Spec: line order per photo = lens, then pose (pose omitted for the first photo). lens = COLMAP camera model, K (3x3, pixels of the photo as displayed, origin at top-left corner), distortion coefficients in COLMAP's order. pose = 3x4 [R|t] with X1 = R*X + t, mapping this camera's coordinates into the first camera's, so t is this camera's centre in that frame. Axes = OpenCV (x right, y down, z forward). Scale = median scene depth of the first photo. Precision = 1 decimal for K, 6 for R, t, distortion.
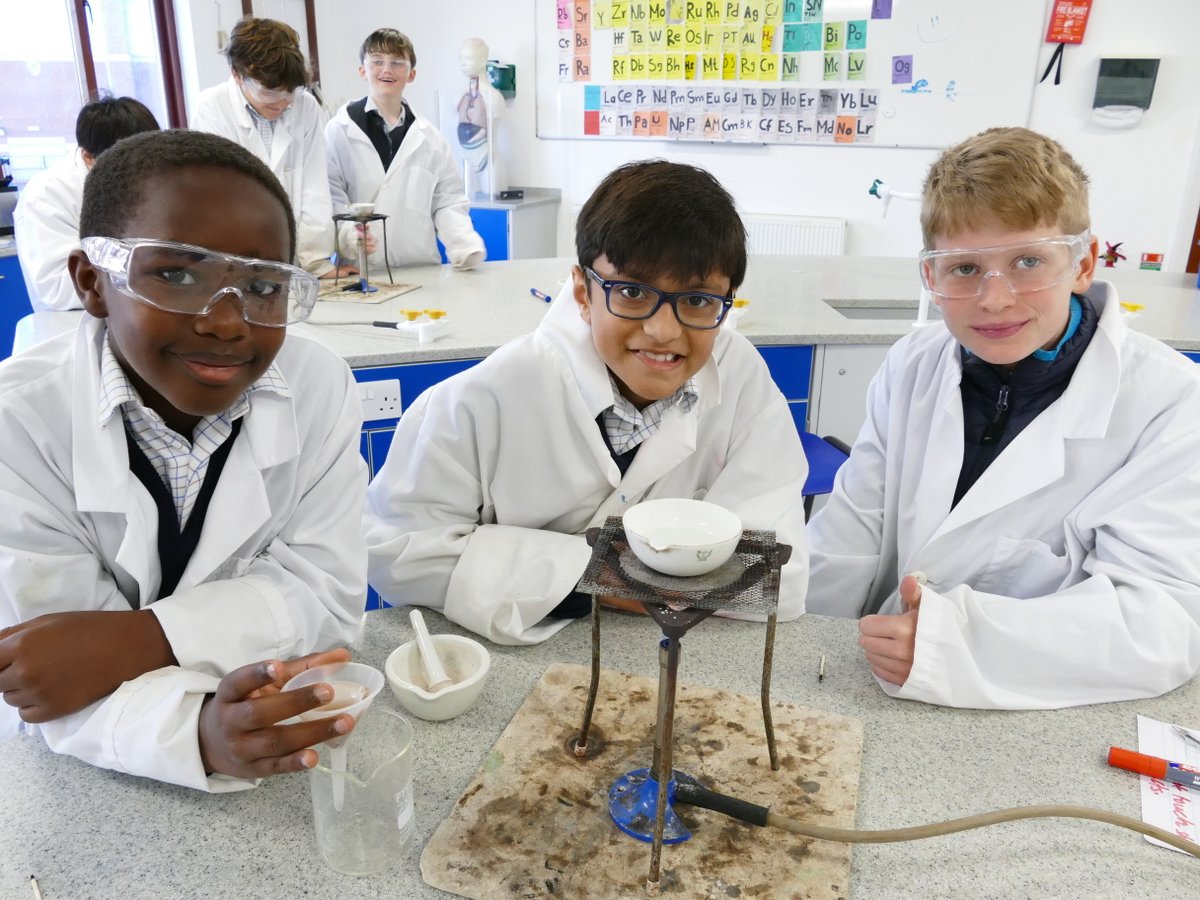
lens RADIAL K [[954.2, 0, 596.5], [0, 954.2, 448.4], [0, 0, 1]] dist [-0.008307, -0.004821]
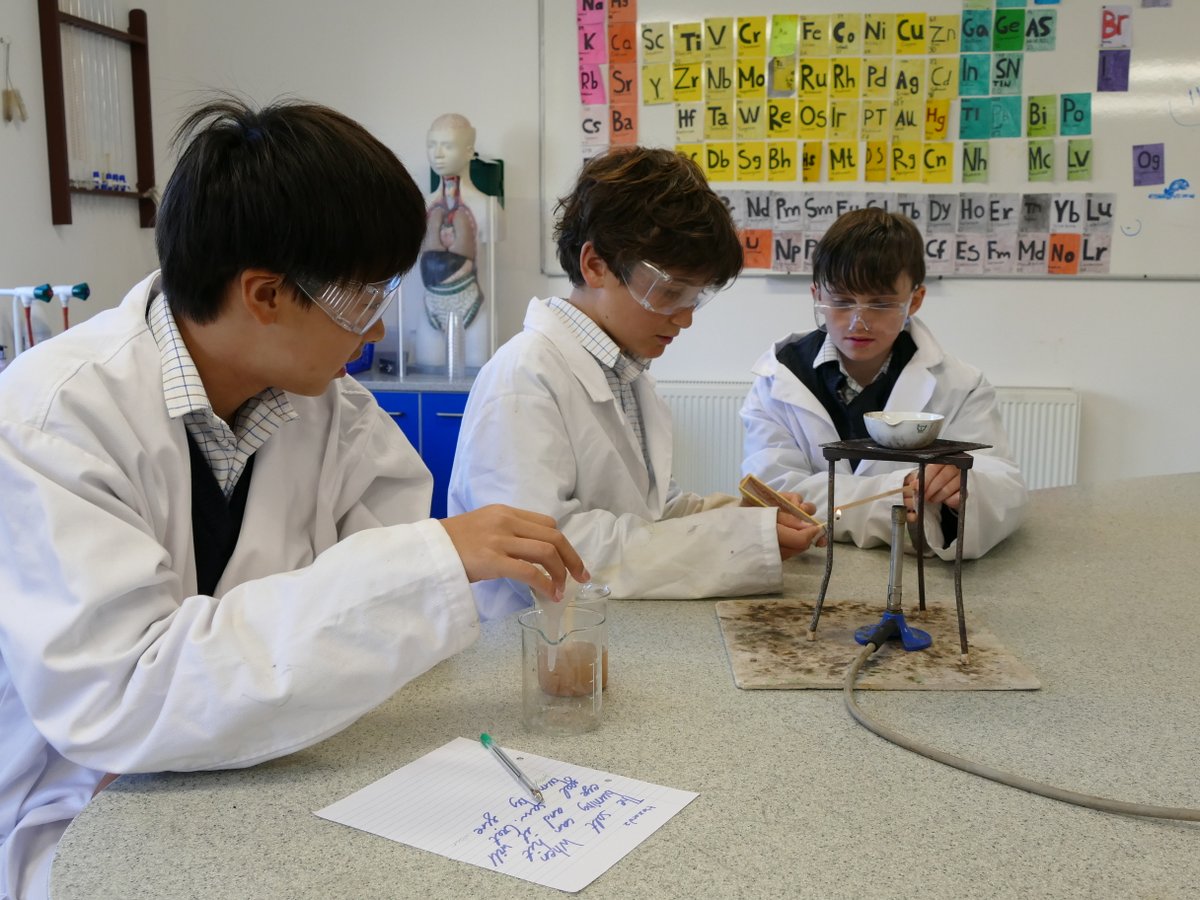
lens RADIAL K [[1289.5, 0, 599.4], [0, 1289.5, 454.9], [0, 0, 1]] dist [-0.000455, 0.000000]
pose [[0.971436, -0.044610, 0.233072, -0.246820], [0.086450, 0.981206, -0.172515, -0.077133], [-0.220996, 0.187736, 0.957035, 0.256560]]
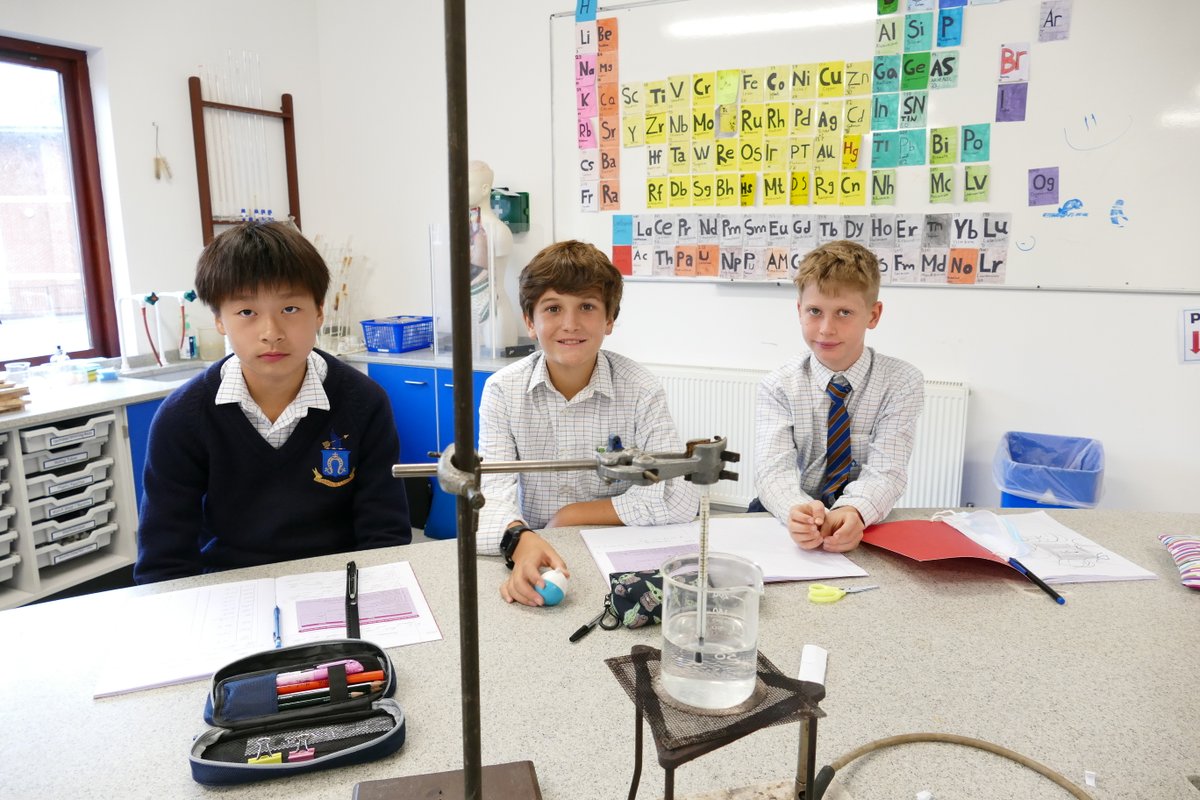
lens RADIAL K [[858.6, 0, 600.8], [0, 858.6, 399.9], [0, 0, 1]] dist [-0.003199, -0.002062]
pose [[0.998062, -0.004139, -0.062090, 0.022691], [-0.005219, 0.988703, -0.149799, -0.129557], [0.062008, 0.149832, 0.986765, 0.337621]]
